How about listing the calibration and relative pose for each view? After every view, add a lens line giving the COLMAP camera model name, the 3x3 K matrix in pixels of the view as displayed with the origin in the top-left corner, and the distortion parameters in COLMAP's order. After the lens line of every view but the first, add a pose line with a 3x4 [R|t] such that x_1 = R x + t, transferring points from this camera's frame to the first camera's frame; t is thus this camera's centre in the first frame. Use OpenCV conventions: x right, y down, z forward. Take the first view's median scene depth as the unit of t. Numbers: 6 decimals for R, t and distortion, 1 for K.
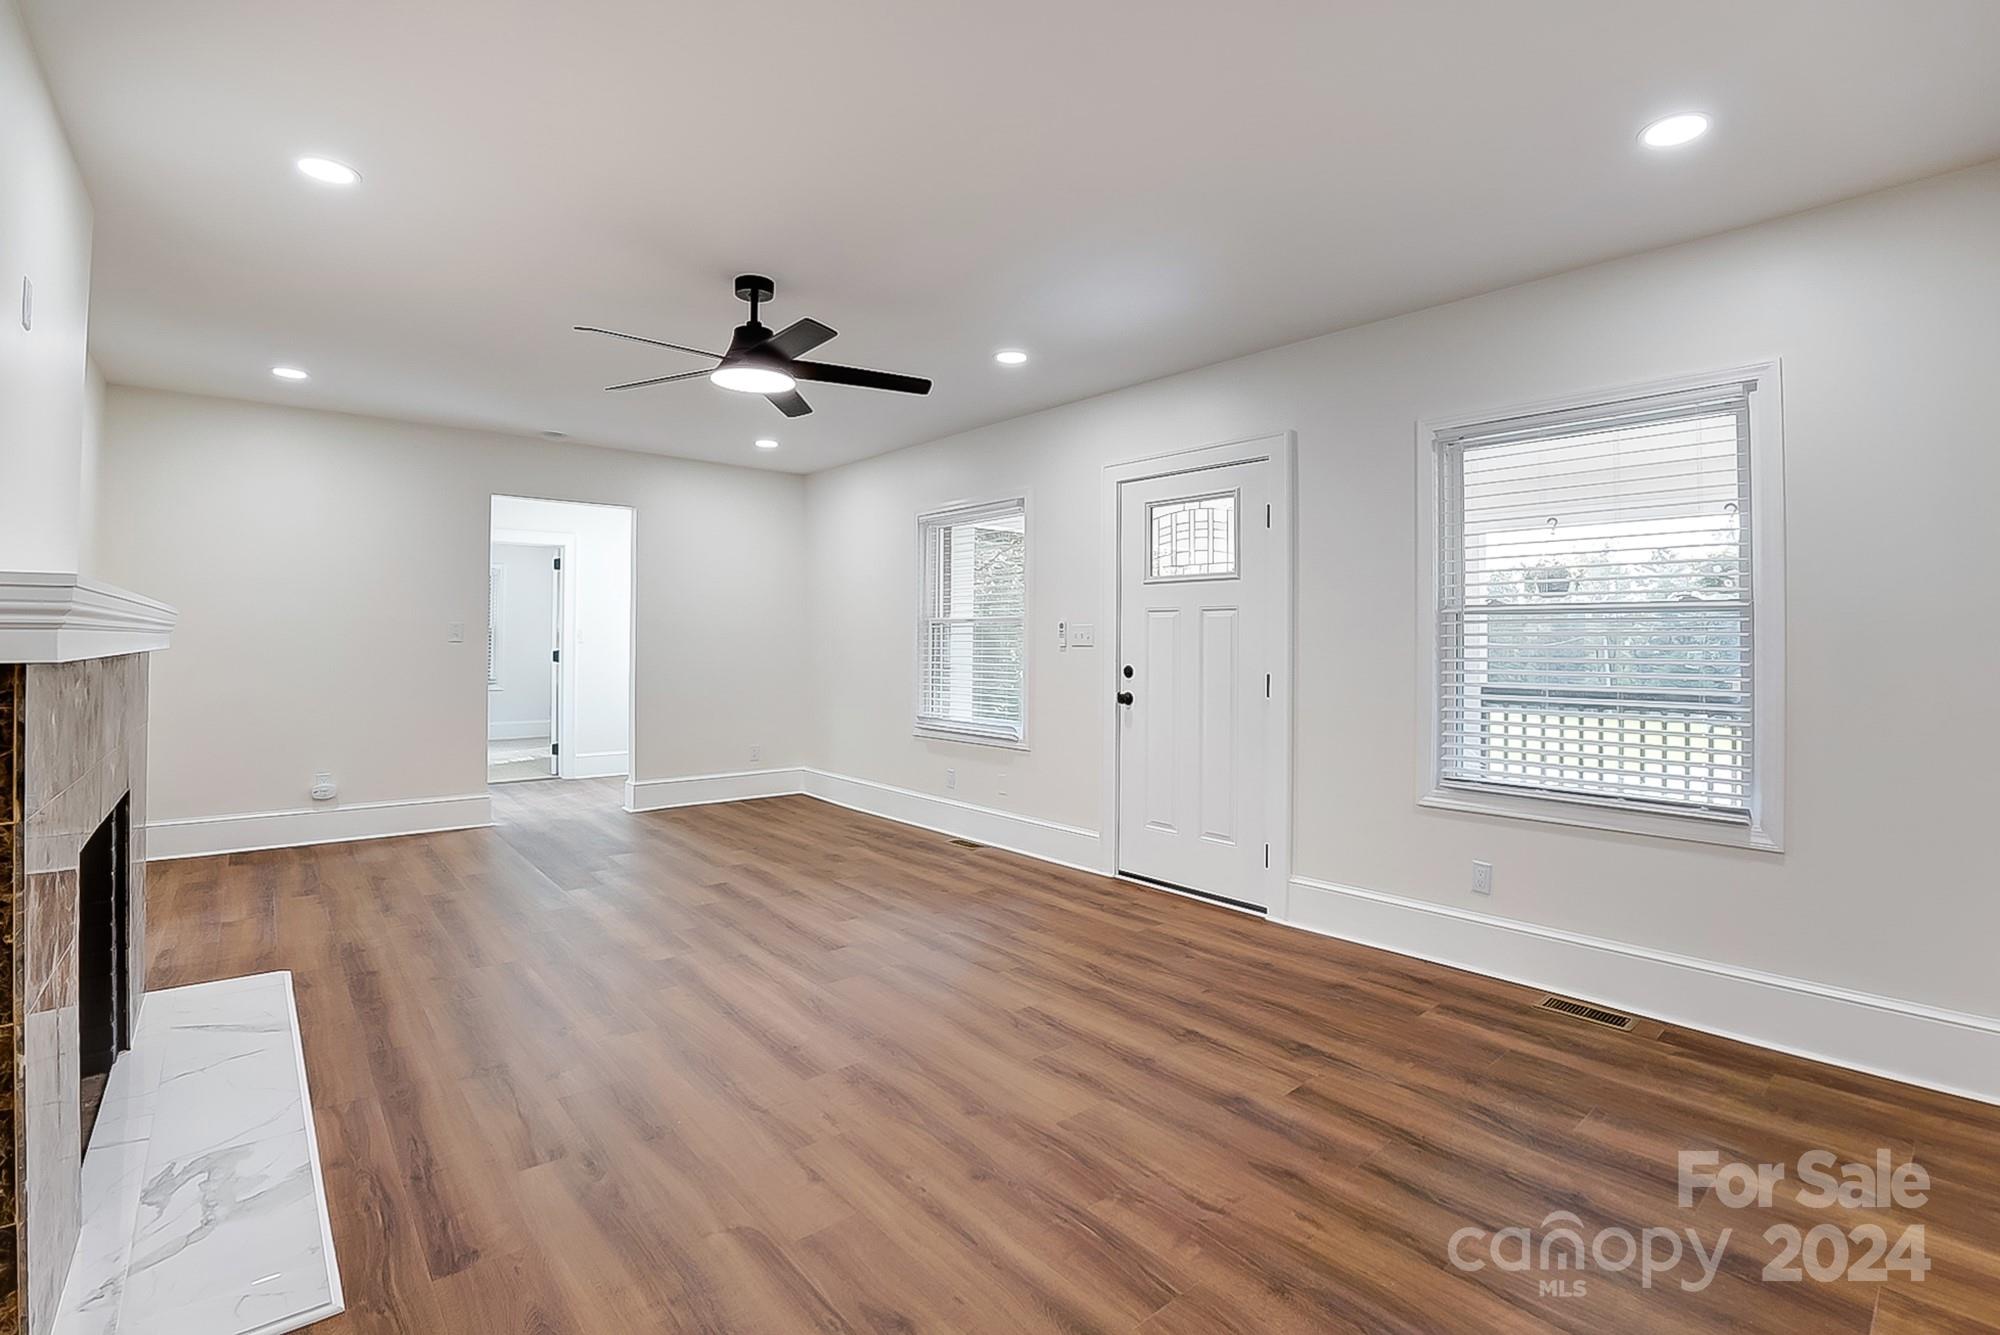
lens RADIAL K [[903.7, 0, 1007.9], [0, 903.7, 637.0], [0, 0, 1]] dist [-0.065792, 0.013158]
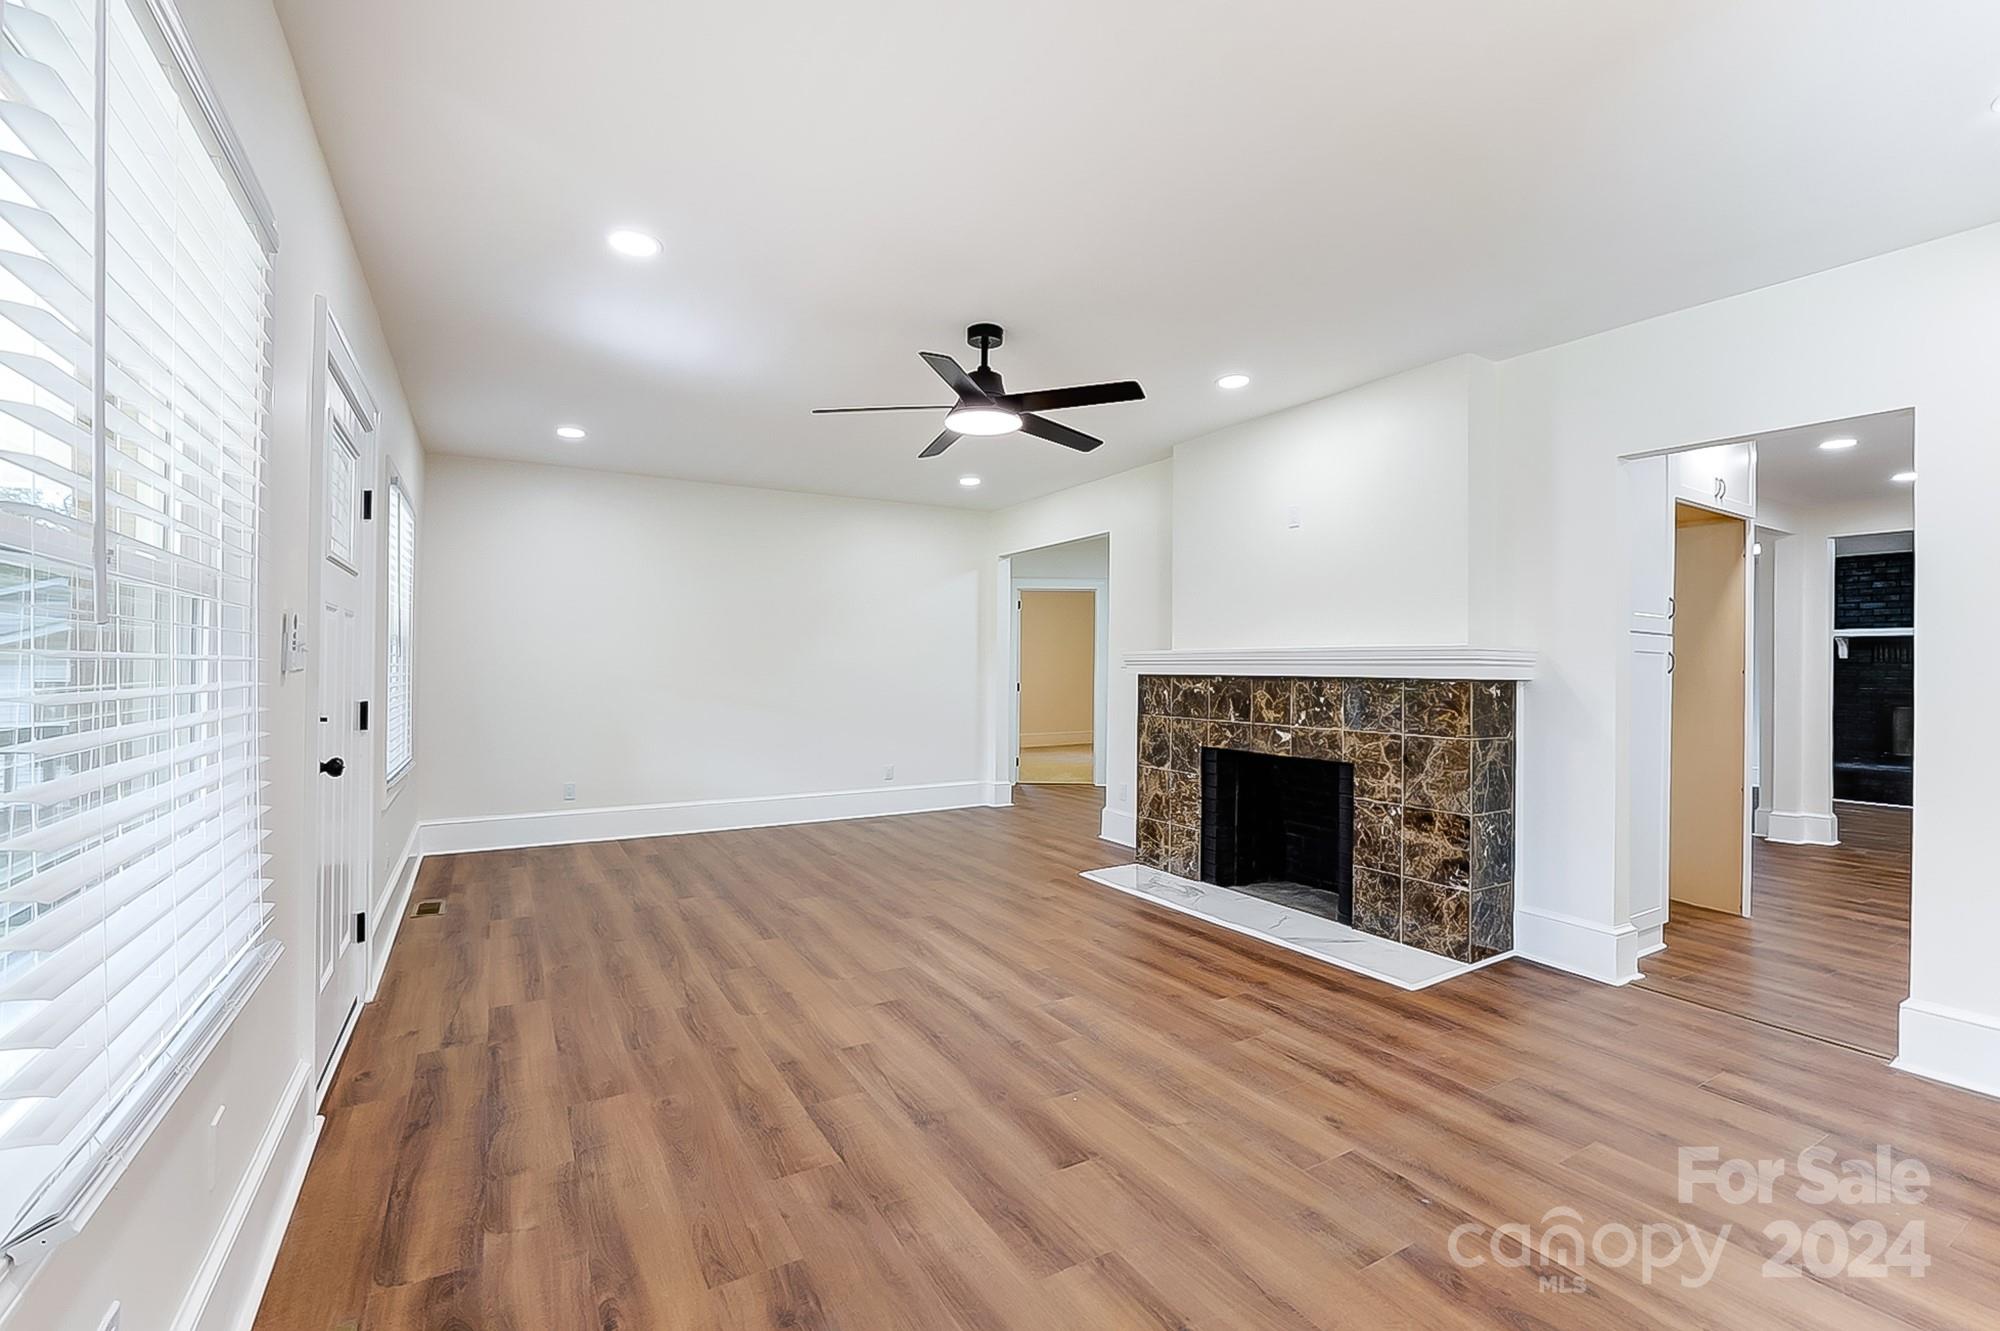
lens RADIAL K [[875.5, 0, 1011.3], [0, 875.5, 670.8], [0, 0, 1]] dist [-0.020388, 0.000204]
pose [[-0.985399, -0.011446, 0.169873, -0.483977], [-0.011350, 0.999934, 0.001538, 0.006167], [-0.169880, -0.000412, -0.985465, 1.939551]]
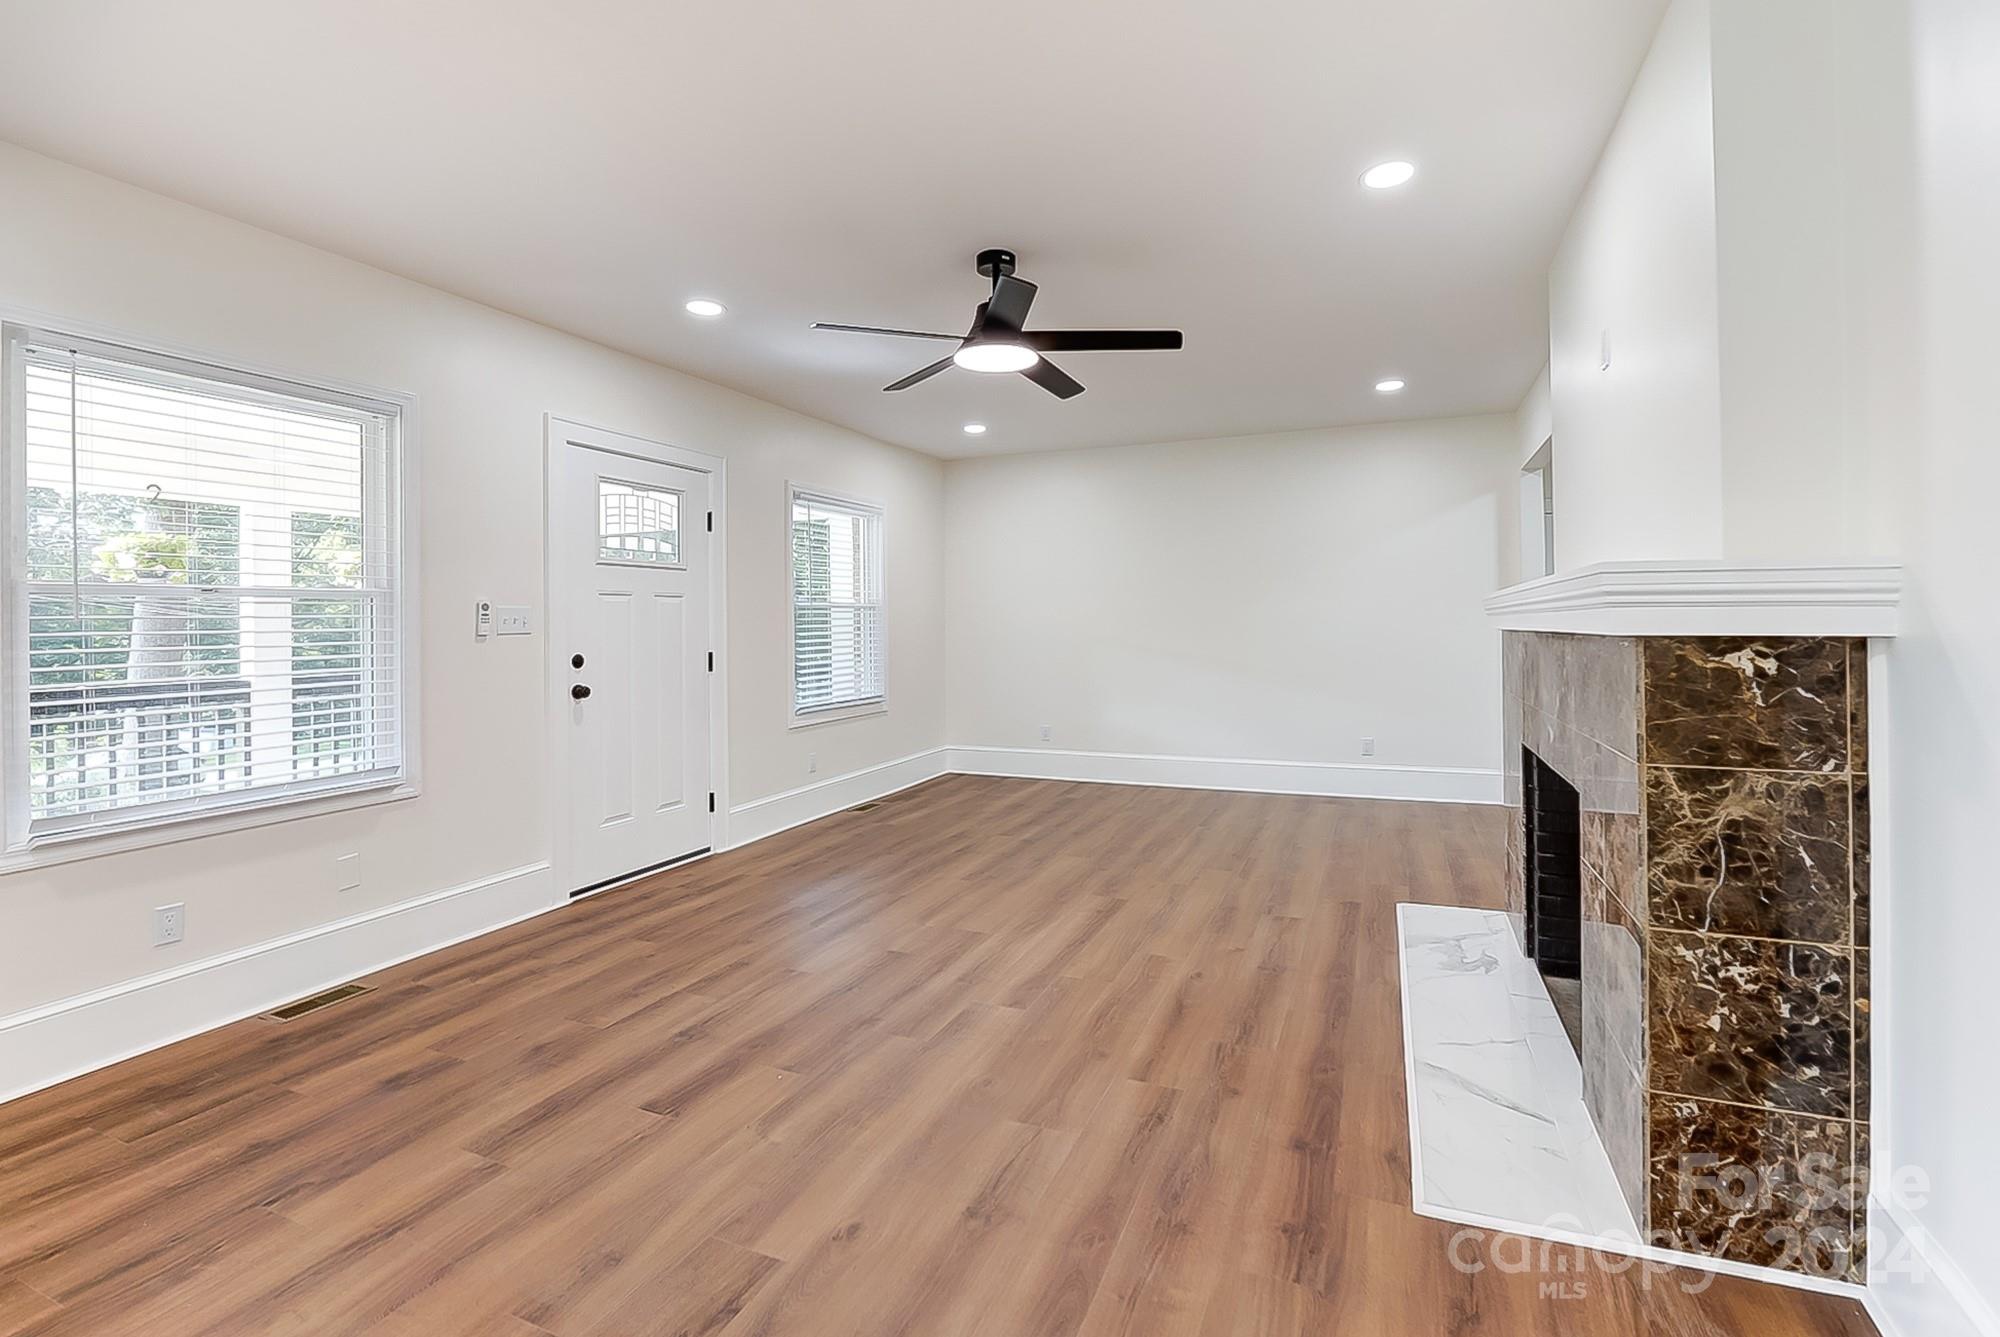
lens RADIAL K [[901.8, 0, 1005.9], [0, 901.8, 620.7], [0, 0, 1]] dist [-0.015402, 0.001075]
pose [[-0.438910, 0.002132, 0.898529, -1.135716], [0.004681, 0.999989, -0.000086, 0.001468], [-0.898519, 0.004169, -0.438915, 1.367572]]
